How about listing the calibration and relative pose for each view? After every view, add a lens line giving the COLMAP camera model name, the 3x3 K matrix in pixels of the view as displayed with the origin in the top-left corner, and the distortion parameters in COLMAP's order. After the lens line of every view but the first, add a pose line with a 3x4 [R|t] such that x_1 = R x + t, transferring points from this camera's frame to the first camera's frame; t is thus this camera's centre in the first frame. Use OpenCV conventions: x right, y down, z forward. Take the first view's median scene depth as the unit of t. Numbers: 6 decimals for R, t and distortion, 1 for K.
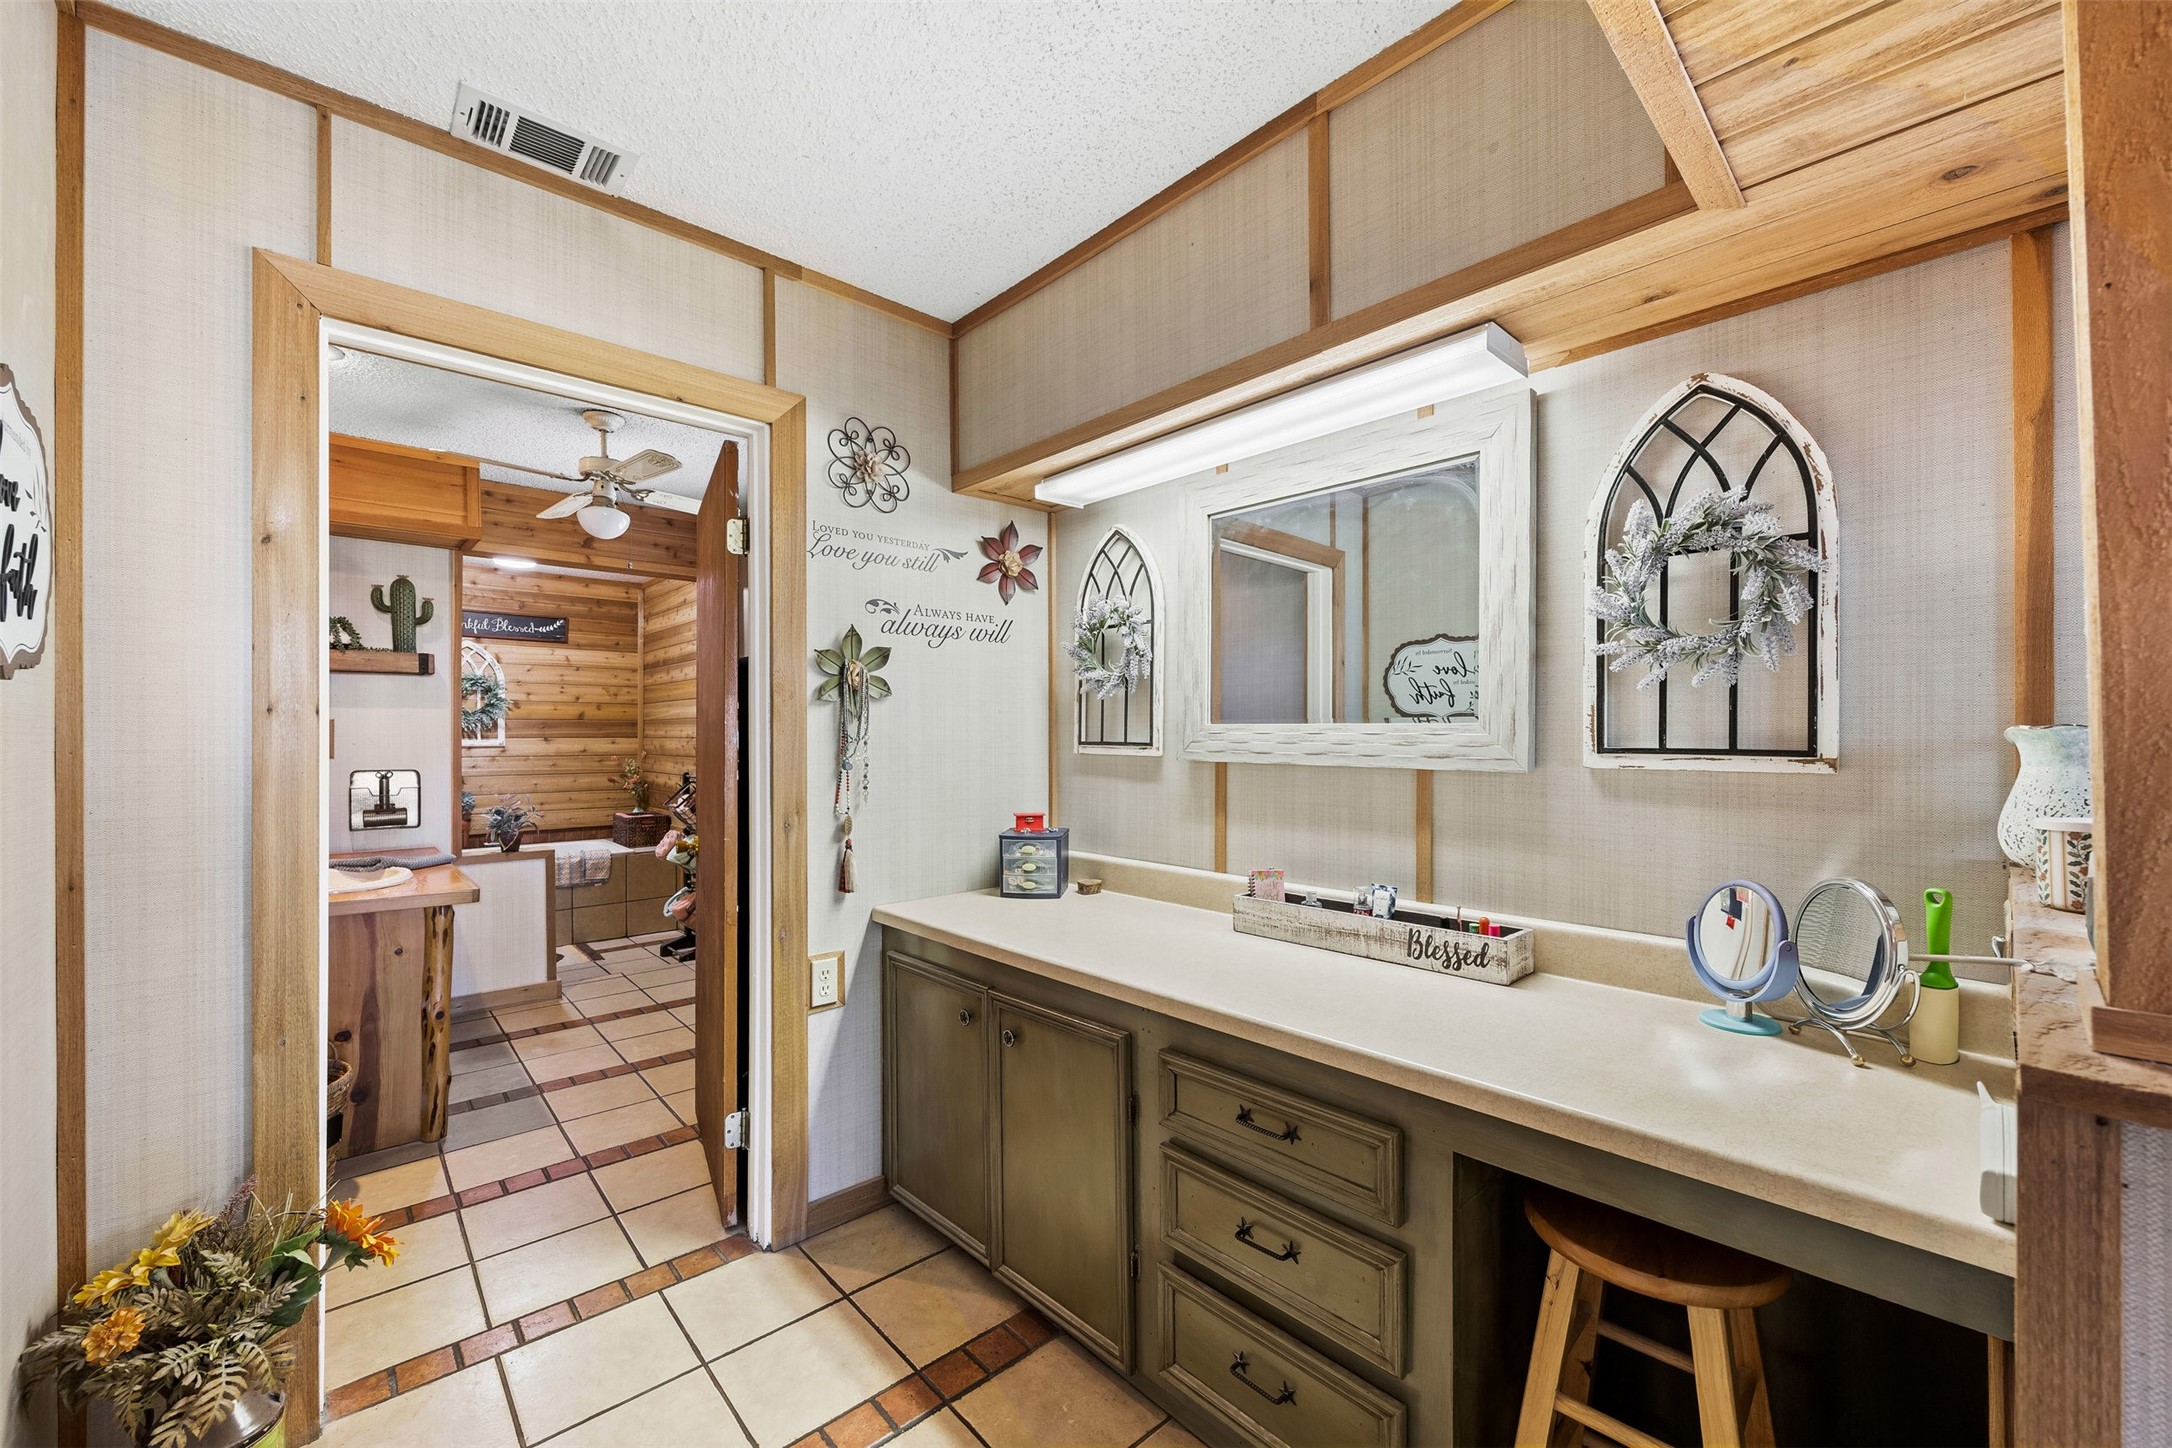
lens RADIAL K [[859.9, 0, 1093.5], [0, 859.9, 731.5], [0, 0, 1]] dist [-0.004164, -0.000048]
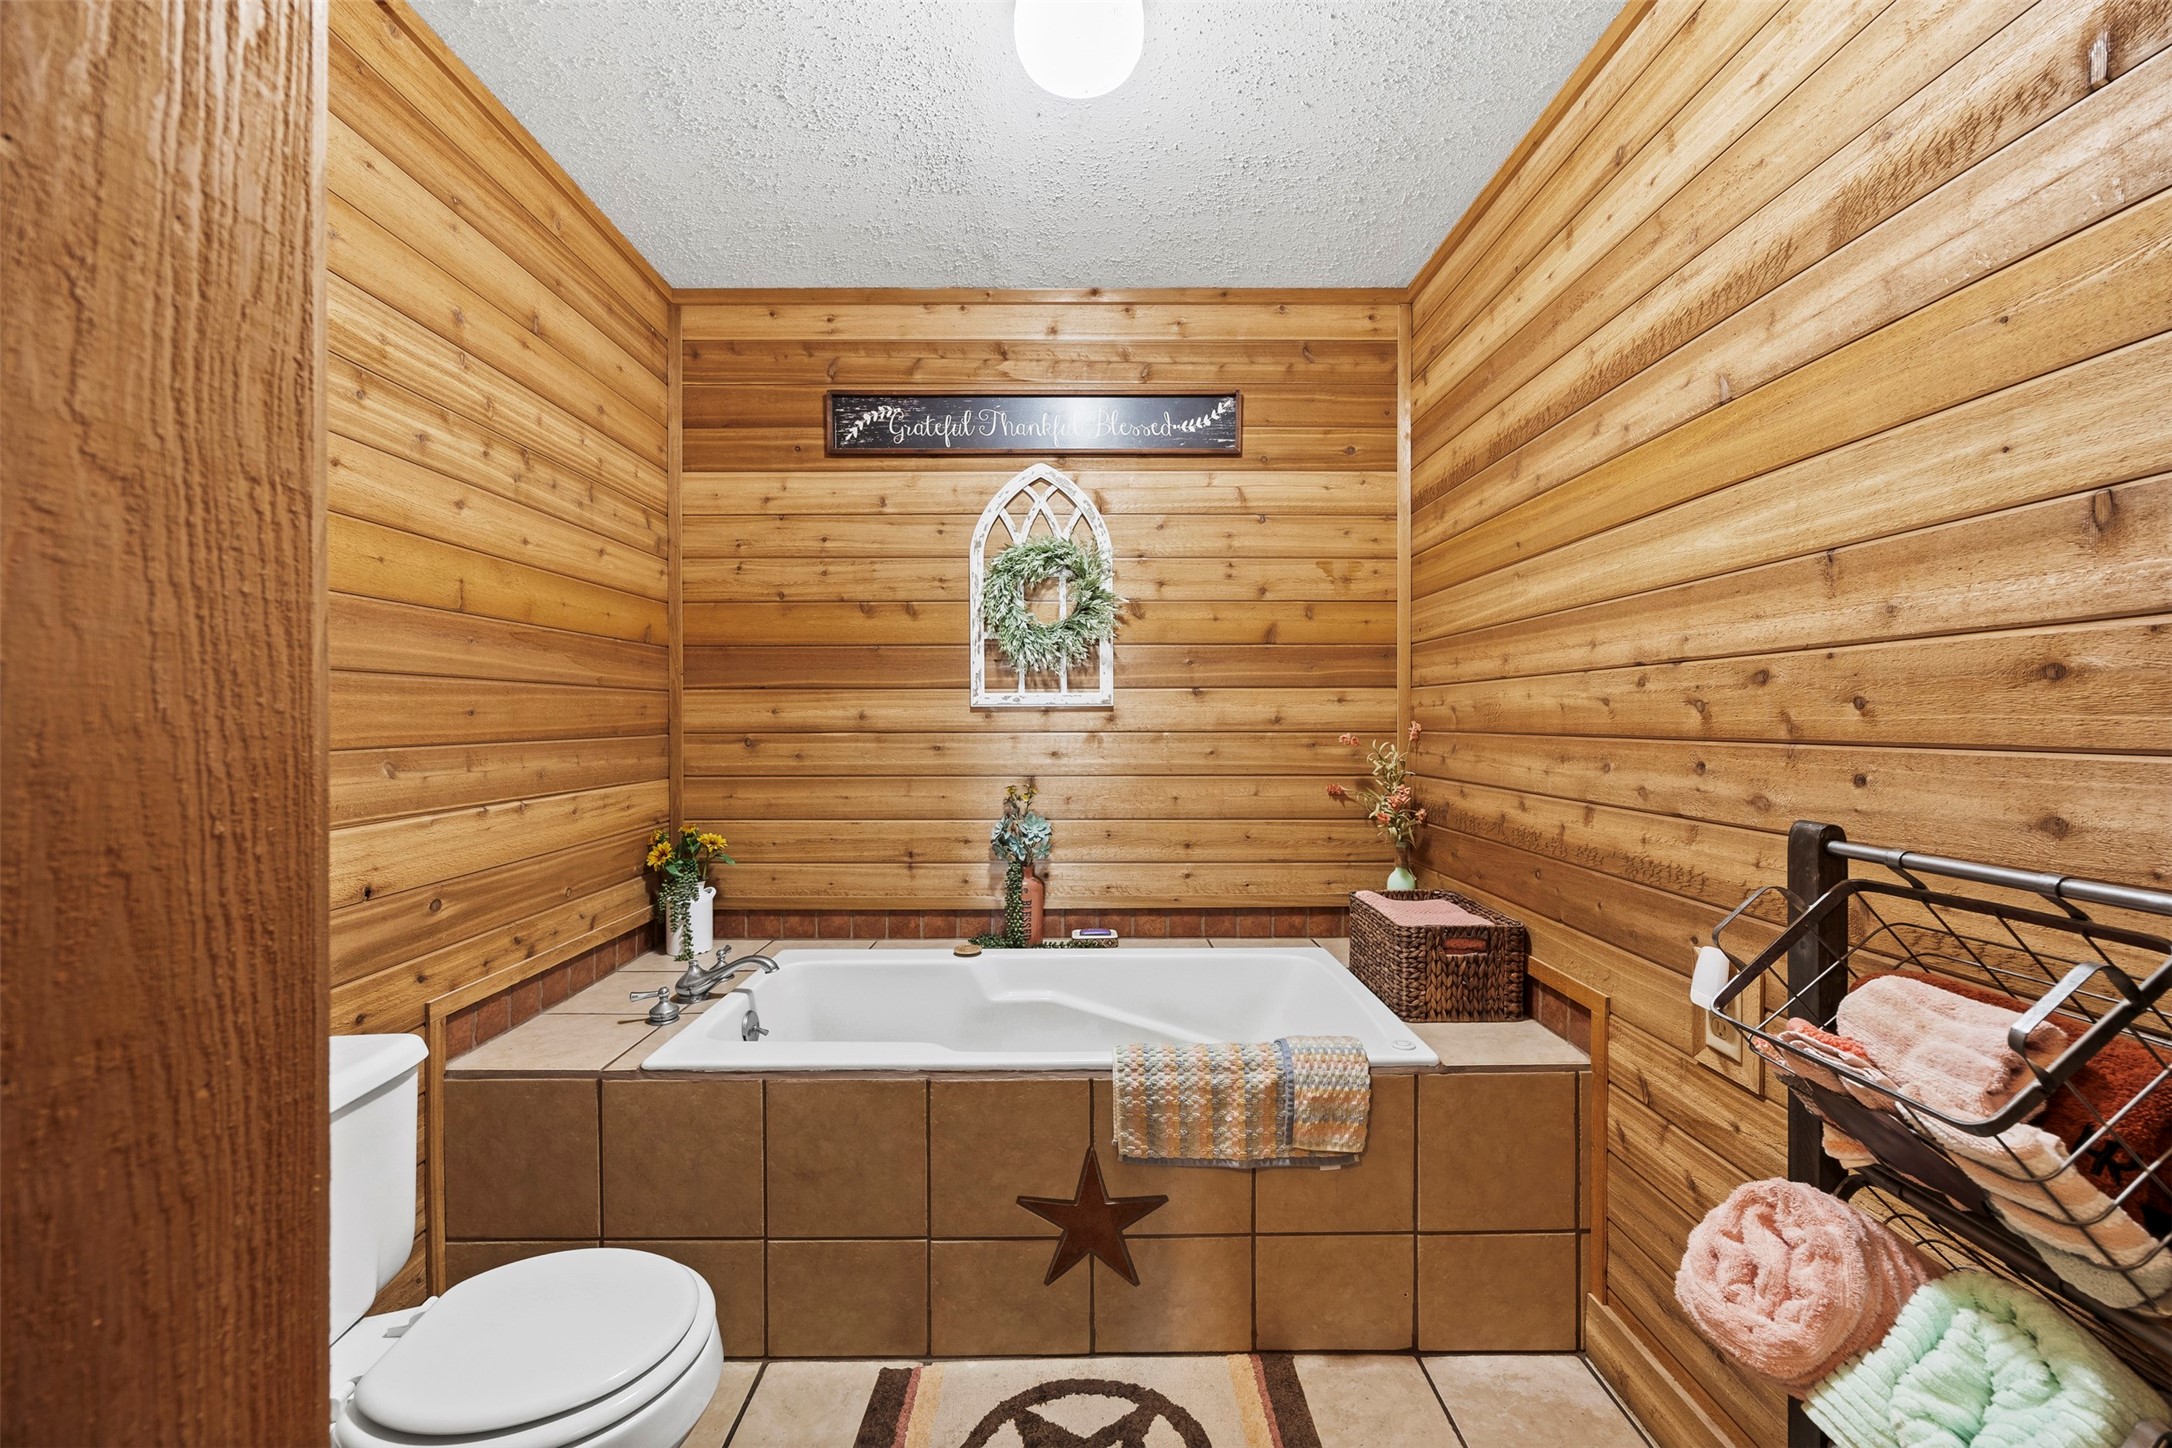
lens RADIAL K [[848.5, 0, 1077.9], [0, 848.5, 730.1], [0, 0, 1]] dist [-0.010693, 0.000079]
pose [[0.737883, 0.008131, -0.674880, -0.429938], [0.004060, 0.999856, 0.016485, 0.022407], [0.674916, -0.014904, 0.737744, 0.702411]]
